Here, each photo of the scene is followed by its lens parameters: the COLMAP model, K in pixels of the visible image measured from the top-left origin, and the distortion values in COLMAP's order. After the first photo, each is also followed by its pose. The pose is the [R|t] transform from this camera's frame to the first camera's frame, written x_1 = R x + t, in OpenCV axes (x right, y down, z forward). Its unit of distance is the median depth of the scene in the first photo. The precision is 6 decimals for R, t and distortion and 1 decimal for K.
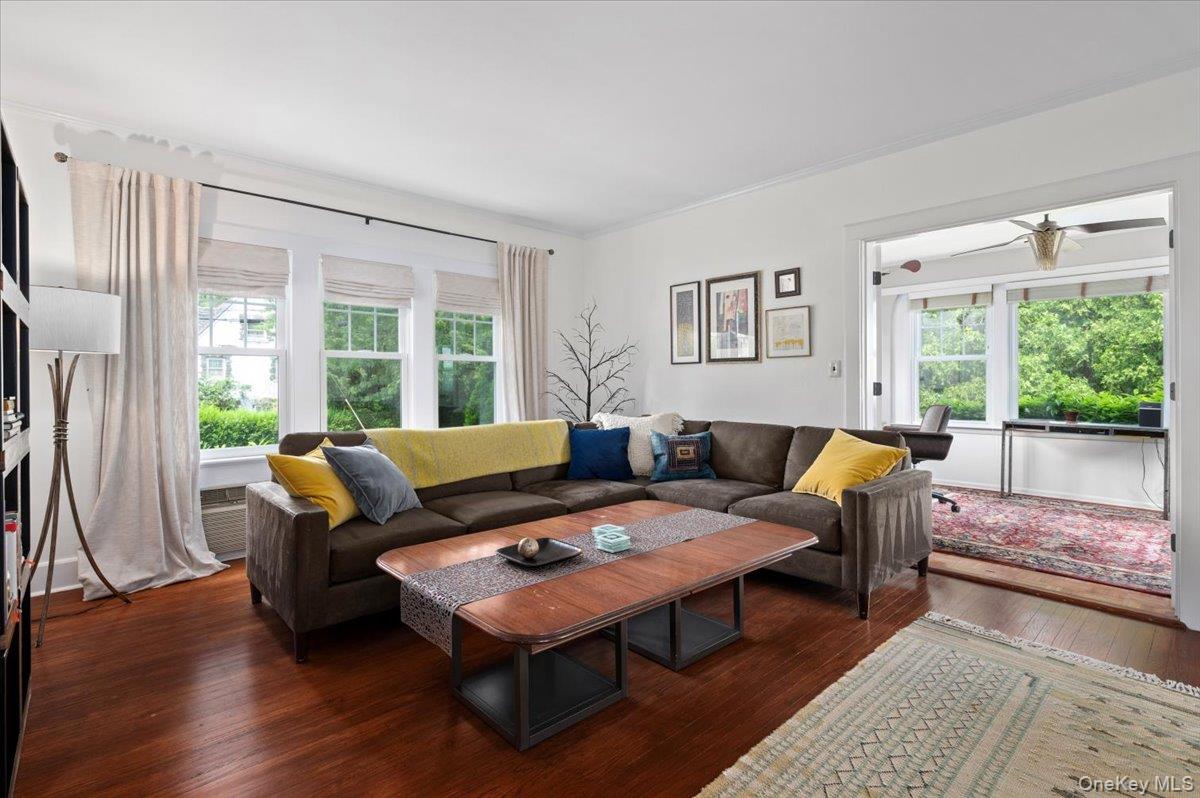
lens RADIAL K [[567.0, 0, 603.9], [0, 567.0, 388.8], [0, 0, 1]] dist [0.000325, -0.000429]
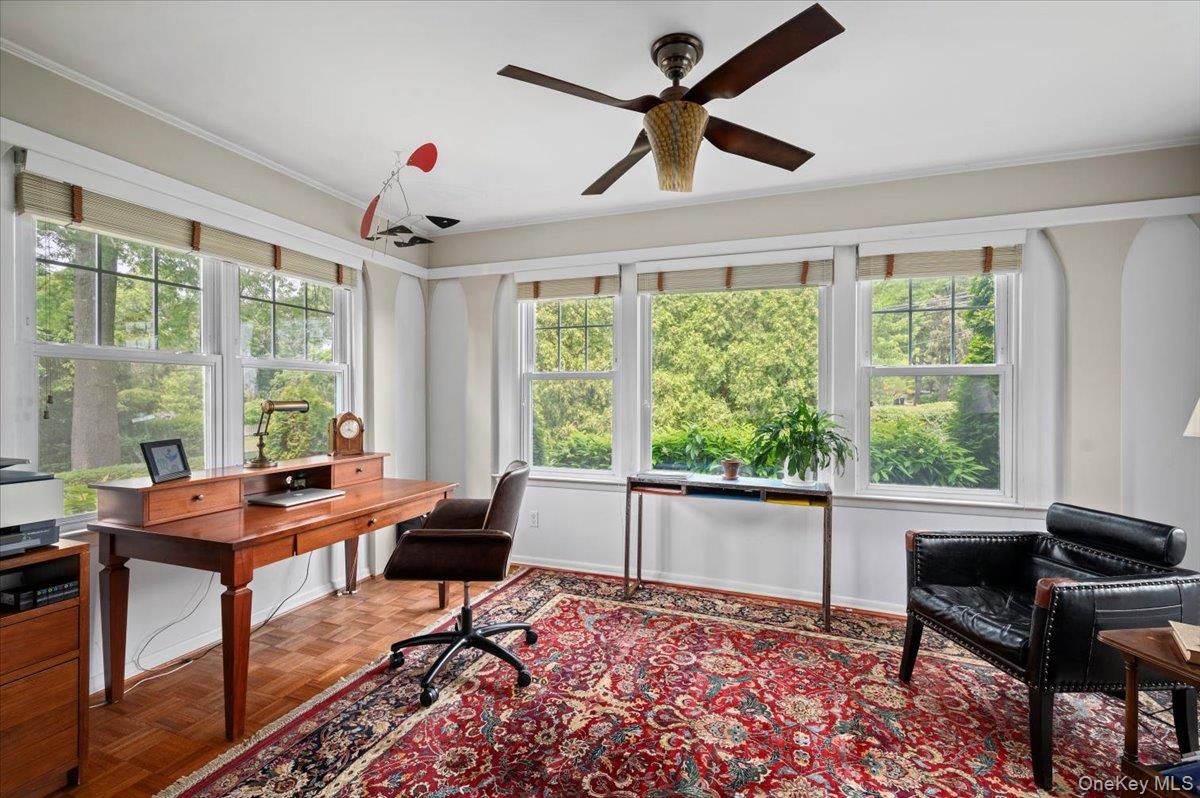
lens RADIAL K [[525.7, 0, 600.0], [0, 525.7, 399.0], [0, 0, 1]] dist [-0.000101, -0.000065]
pose [[0.887422, 0.001620, 0.460956, 0.584384], [-0.000352, 0.999996, -0.002838, -0.039782], [-0.460959, 0.002356, 0.887419, 0.713366]]
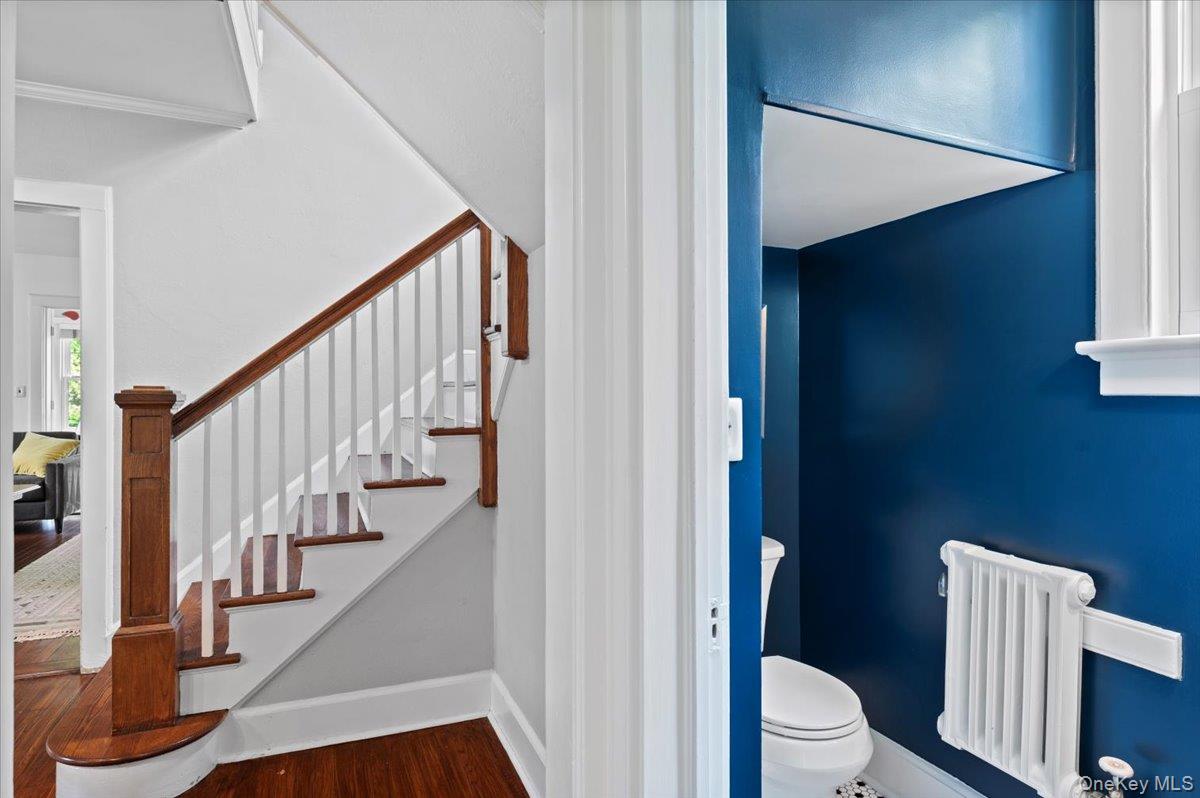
lens RADIAL K [[621.1, 0, 600.0], [0, 621.1, 399.0], [0, 0, 1]] dist [-0.016942, -0.000471]
pose [[0.317392, 0.001014, 0.948294, -0.581976], [0.000181, 0.999999, -0.001130, -0.013611], [-0.948295, 0.000531, 0.317391, -0.859701]]
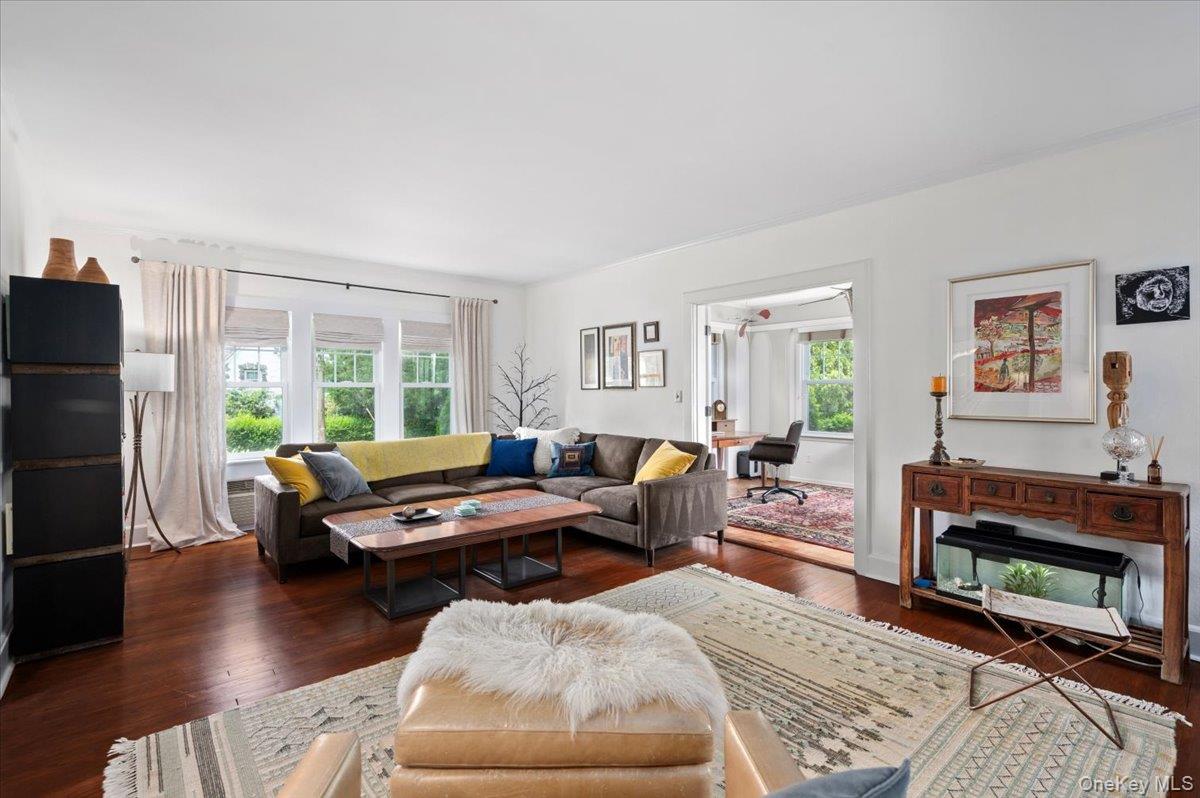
lens RADIAL K [[545.2, 0, 600.0], [0, 545.2, 399.0], [0, 0, 1]] dist [0.000089, 0.000392]
pose [[0.999334, 0.000226, -0.036477, 0.259513], [-0.000049, 0.999988, 0.004847, -0.034458], [0.036477, -0.004842, 0.999323, -0.317870]]
